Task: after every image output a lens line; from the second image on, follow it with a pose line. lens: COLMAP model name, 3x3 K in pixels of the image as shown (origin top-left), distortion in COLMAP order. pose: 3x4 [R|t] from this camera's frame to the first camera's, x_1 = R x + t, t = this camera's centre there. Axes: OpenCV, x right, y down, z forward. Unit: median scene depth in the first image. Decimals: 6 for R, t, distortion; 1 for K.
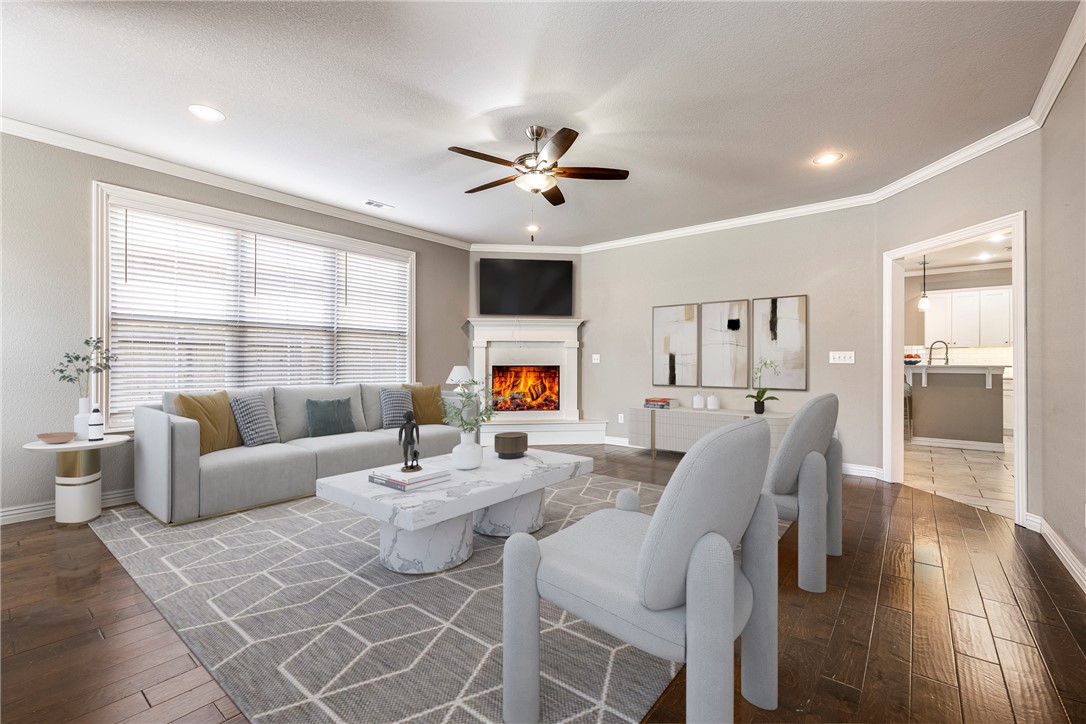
lens RADIAL K [[473.5, 0, 535.7], [0, 473.5, 360.7], [0, 0, 1]] dist [-0.002719, 0.000776]
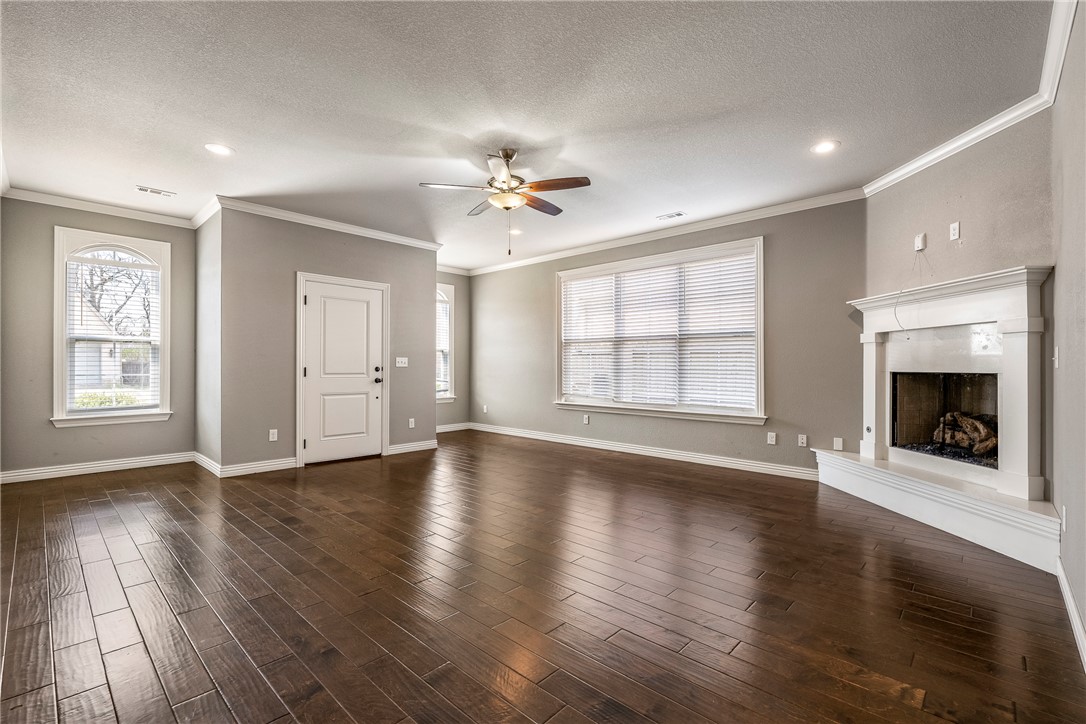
lens RADIAL K [[473.5, 0, 537.7], [0, 473.5, 366.1], [0, 0, 1]] dist [-0.002719, 0.000776]
pose [[-0.079833, -0.002324, -0.996806, 0.626054], [-0.000288, 0.999997, -0.002308, 0.004891], [0.996808, 0.000102, -0.079833, 0.672563]]
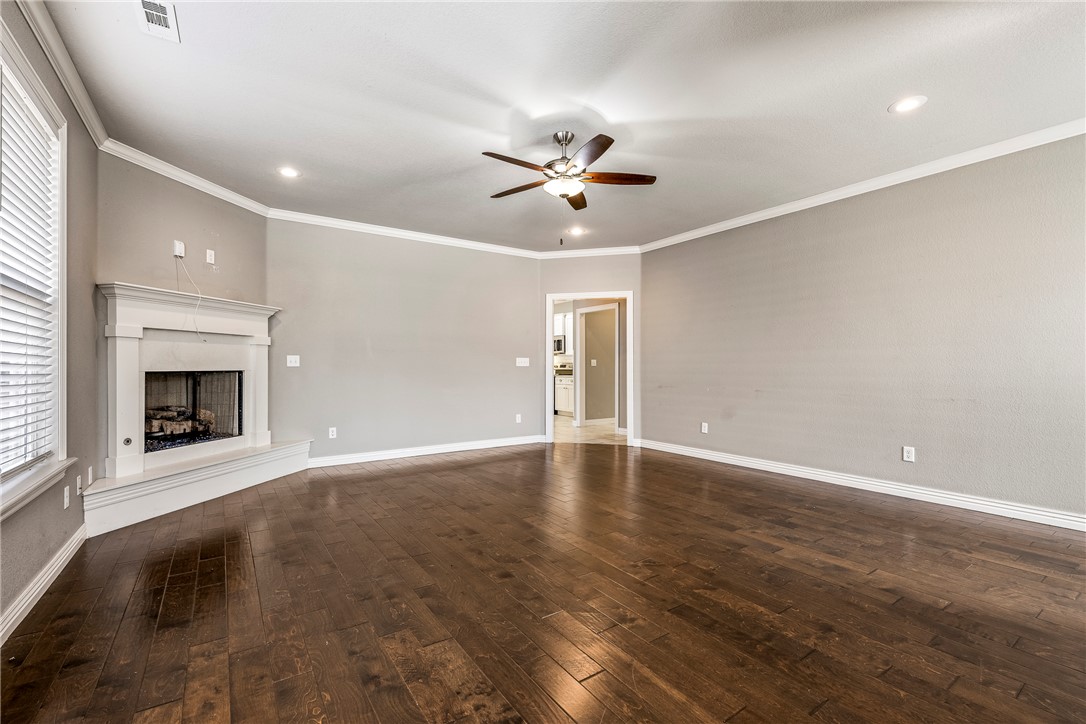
lens RADIAL K [[473.5, 0, 537.2], [0, 473.5, 363.4], [0, 0, 1]] dist [-0.002719, 0.000776]
pose [[0.294640, 0.004183, 0.955599, -0.556486], [-0.001808, 0.999991, -0.003820, 0.001995], [-0.955607, -0.000602, 0.294645, 0.443273]]
